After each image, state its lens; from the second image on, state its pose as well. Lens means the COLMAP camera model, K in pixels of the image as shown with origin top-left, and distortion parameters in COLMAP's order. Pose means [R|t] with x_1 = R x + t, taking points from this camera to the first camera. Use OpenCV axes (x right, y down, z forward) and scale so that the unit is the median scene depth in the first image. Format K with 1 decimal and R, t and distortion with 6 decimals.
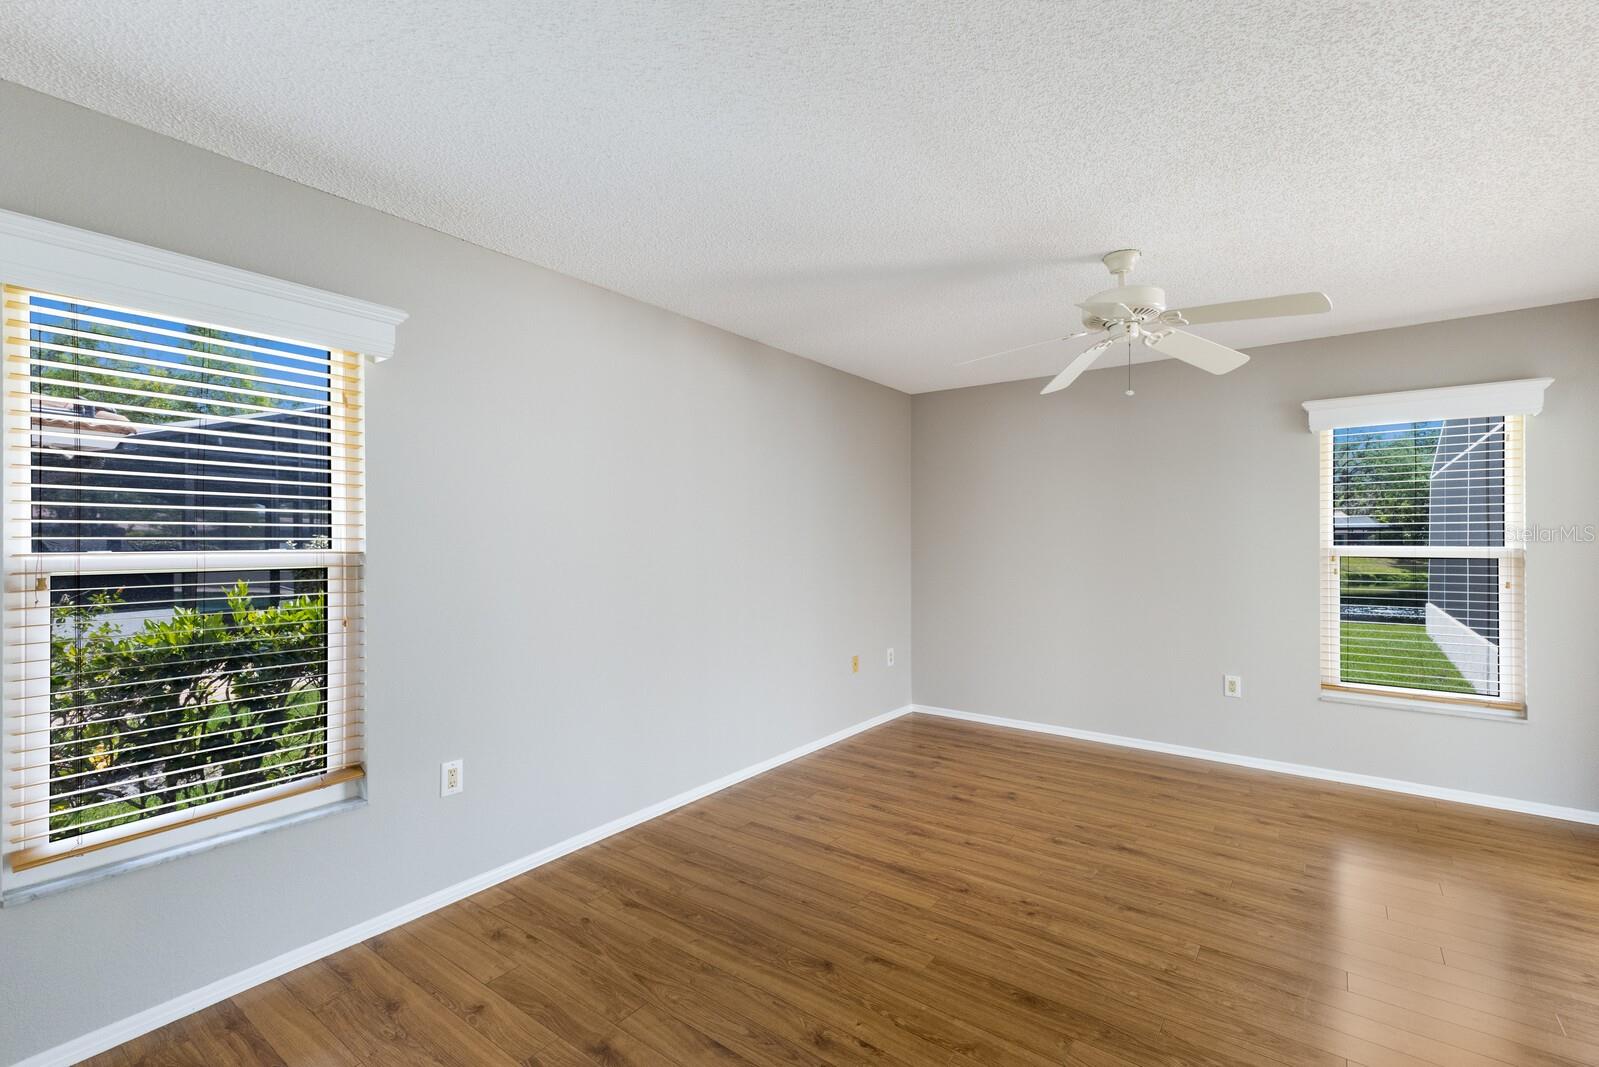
lens RADIAL K [[703.5, 0, 800.4], [0, 703.5, 537.8], [0, 0, 1]] dist [0.018607, 0.000285]
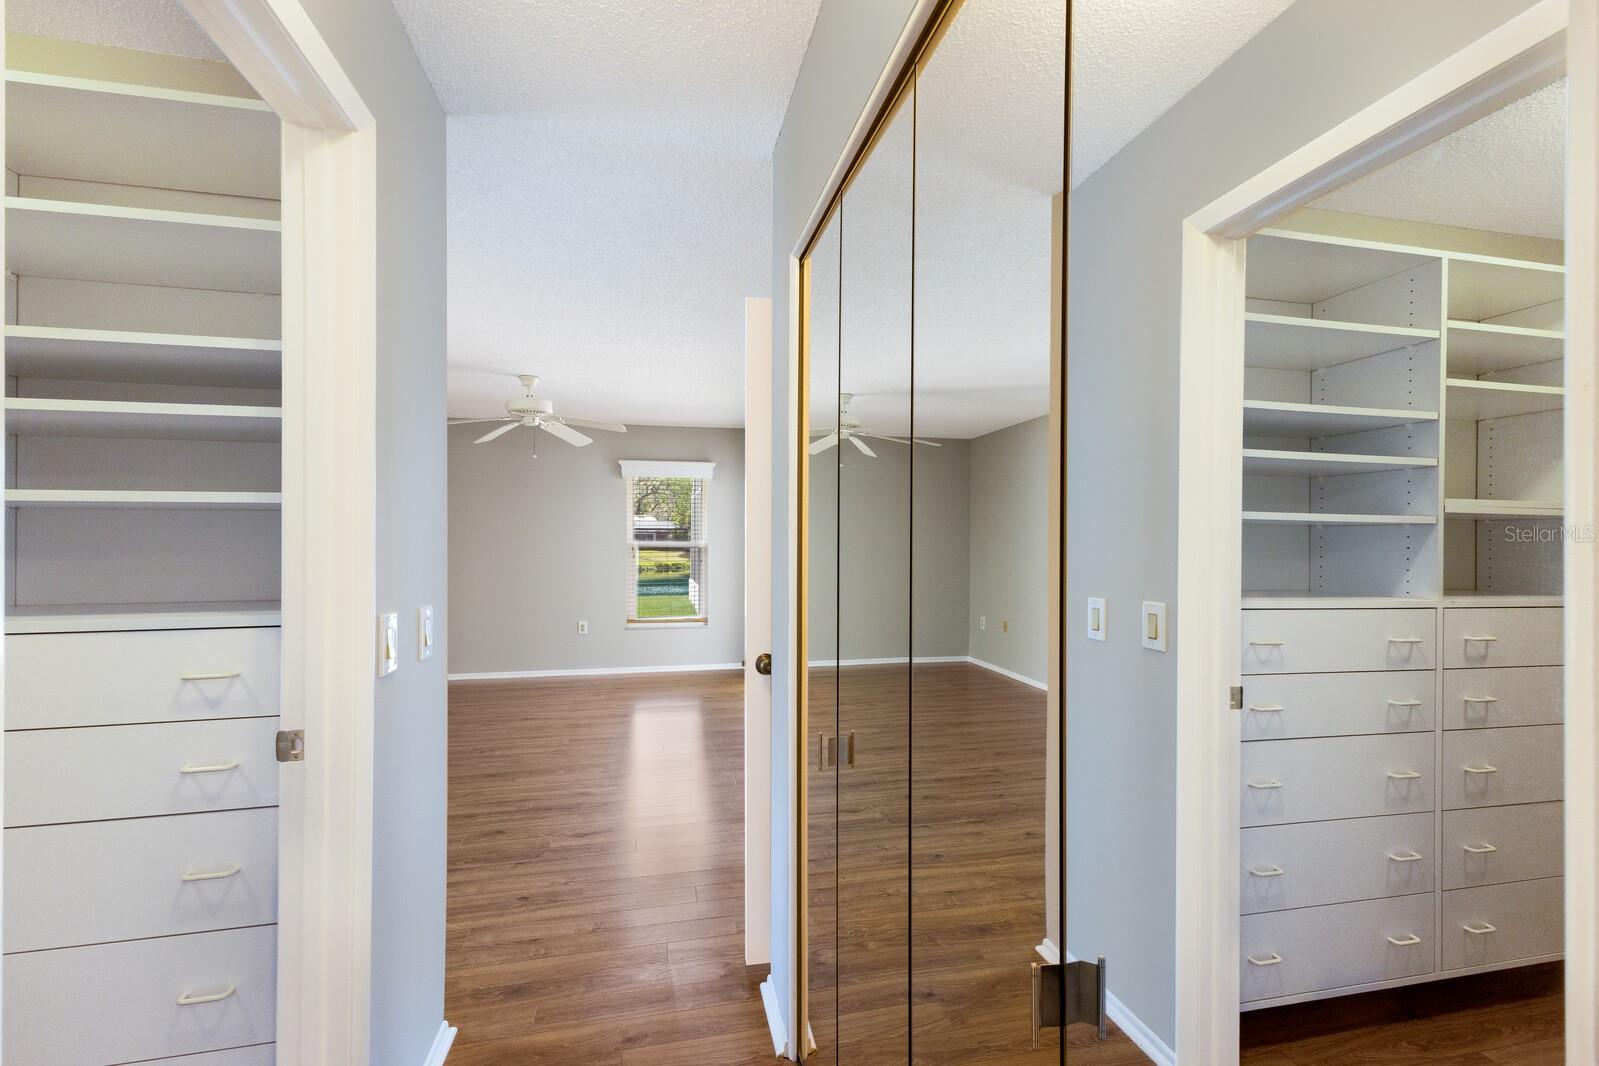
lens RADIAL K [[703.5, 0, 800.4], [0, 703.5, 537.3], [0, 0, 1]] dist [0.018607, 0.000285]
pose [[0.655979, 0.003731, 0.754770, -0.397841], [-0.002363, 0.999993, -0.002889, 0.001322], [-0.754776, 0.000112, 0.655983, -0.614739]]
